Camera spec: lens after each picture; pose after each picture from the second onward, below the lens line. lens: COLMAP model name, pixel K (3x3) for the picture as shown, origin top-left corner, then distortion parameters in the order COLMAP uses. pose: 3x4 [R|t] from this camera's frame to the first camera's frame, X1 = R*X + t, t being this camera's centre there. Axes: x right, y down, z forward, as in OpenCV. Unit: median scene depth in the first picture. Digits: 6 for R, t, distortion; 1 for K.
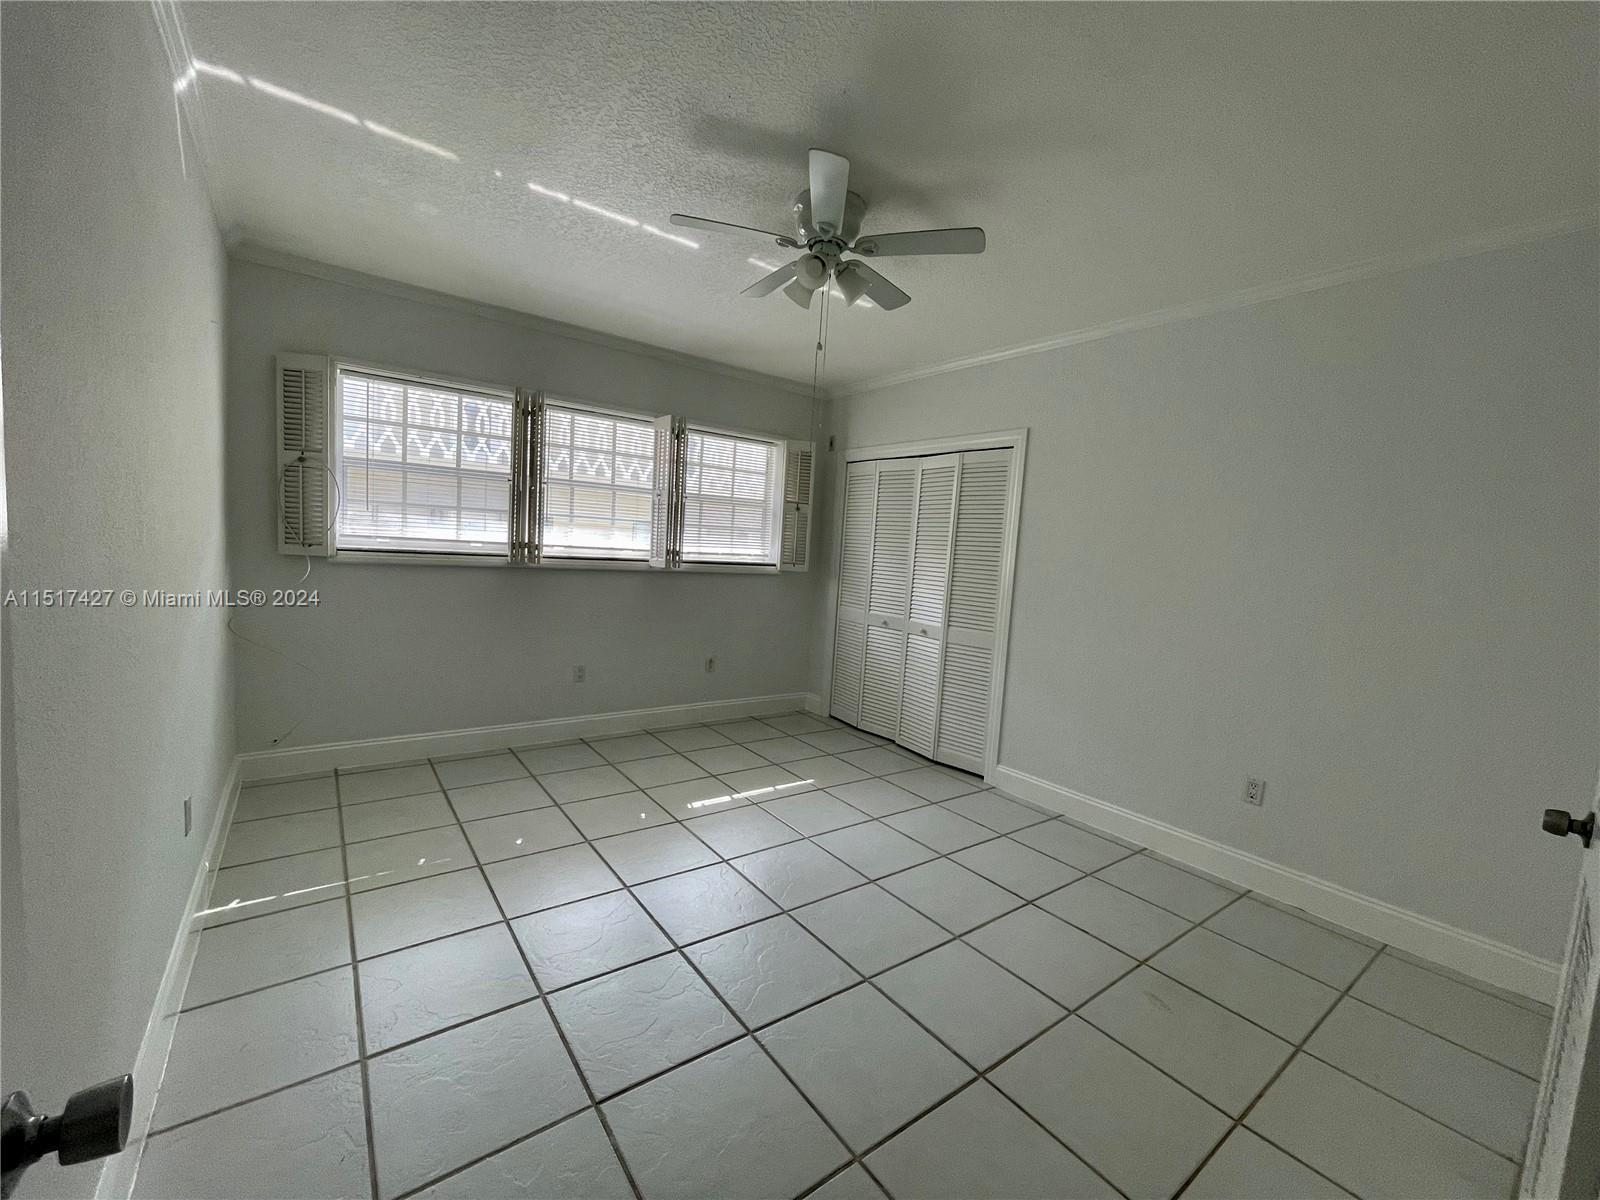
lens RADIAL K [[656.7, 0, 790.8], [0, 656.7, 600.9], [0, 0, 1]] dist [0.021501, -0.000976]
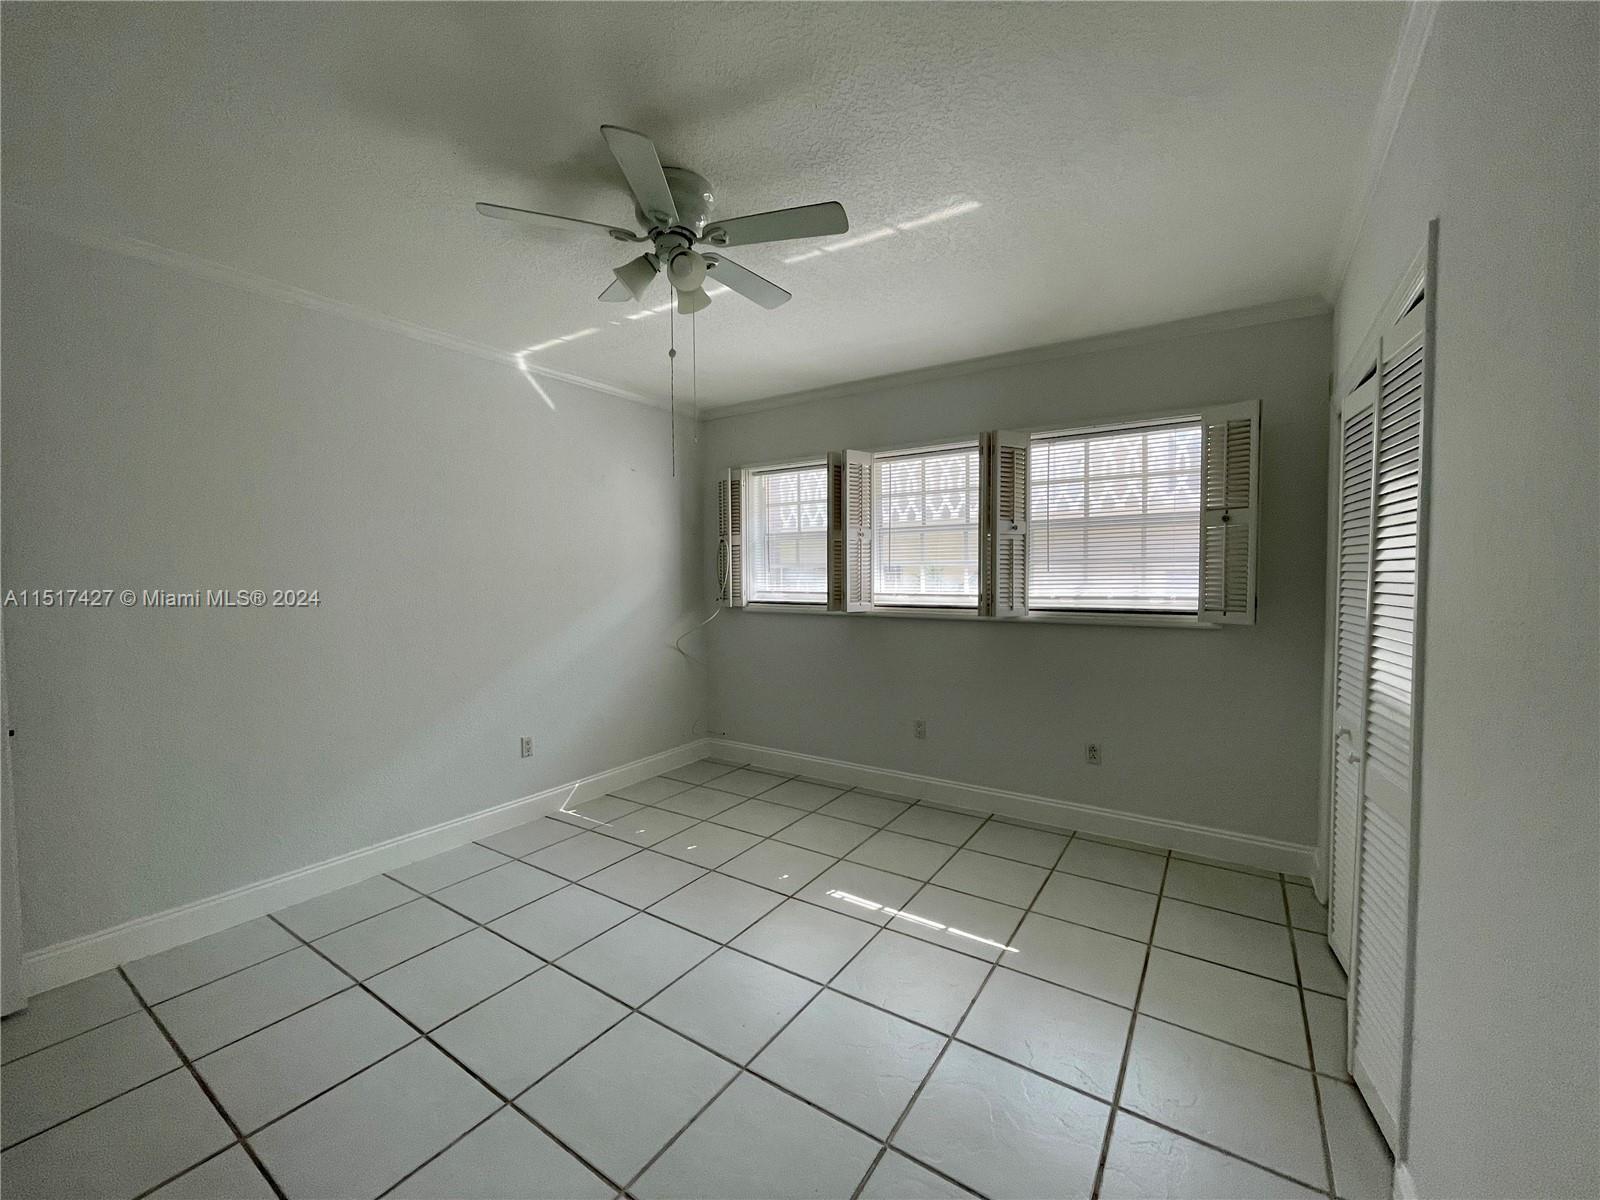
lens RADIAL K [[656.7, 0, 787.2], [0, 656.7, 603.6], [0, 0, 1]] dist [0.021501, -0.000976]
pose [[0.337549, -0.016772, -0.941159, 0.517899], [-0.053156, 0.997906, -0.036847, -0.024356], [0.939806, 0.062466, 0.335951, 0.508323]]
